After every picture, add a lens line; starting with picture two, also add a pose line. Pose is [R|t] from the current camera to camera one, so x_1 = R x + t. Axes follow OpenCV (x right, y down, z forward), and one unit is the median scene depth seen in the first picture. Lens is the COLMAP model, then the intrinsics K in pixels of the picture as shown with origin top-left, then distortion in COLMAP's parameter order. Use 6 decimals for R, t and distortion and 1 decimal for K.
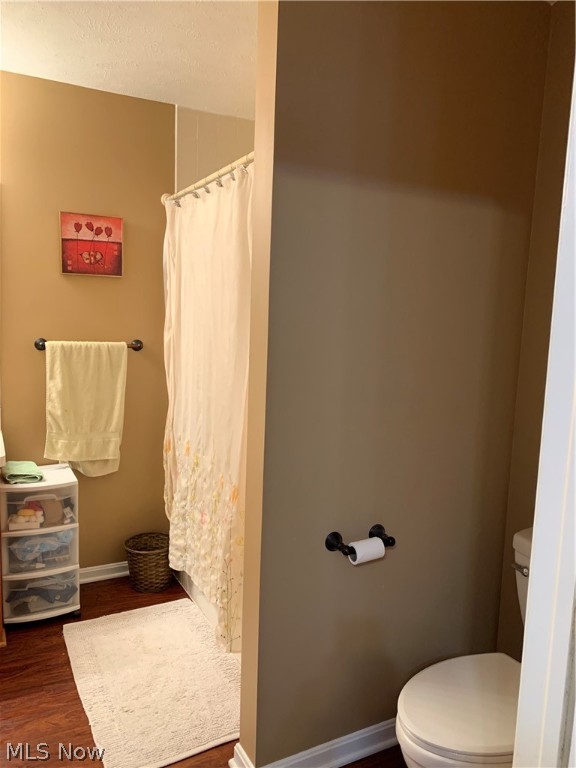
lens RADIAL K [[582.5, 0, 287.4], [0, 582.5, 382.8], [0, 0, 1]] dist [0.061568, -0.080553]
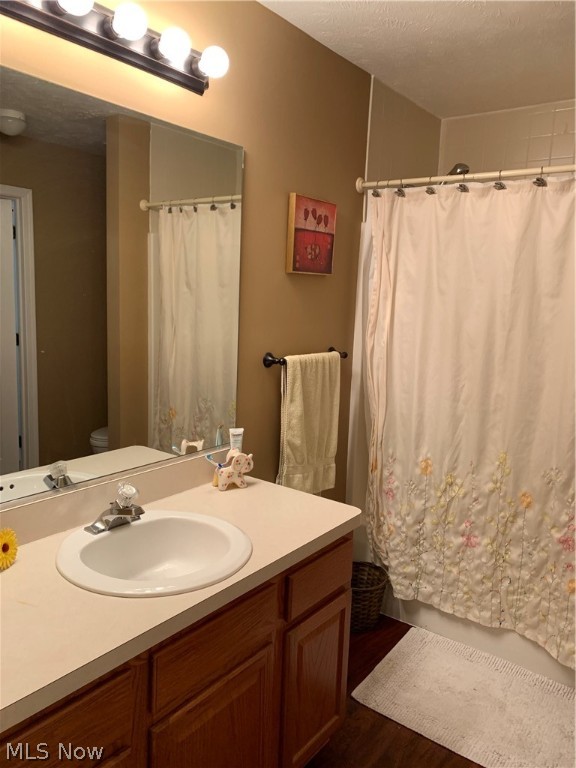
lens RADIAL K [[582.5, 0, 287.8], [0, 582.5, 385.4], [0, 0, 1]] dist [0.061568, -0.080553]
pose [[0.909837, -0.062407, 0.410246, -0.722387], [0.043911, 0.997555, 0.054366, -0.072226], [-0.412636, -0.031450, 0.910353, 0.260709]]
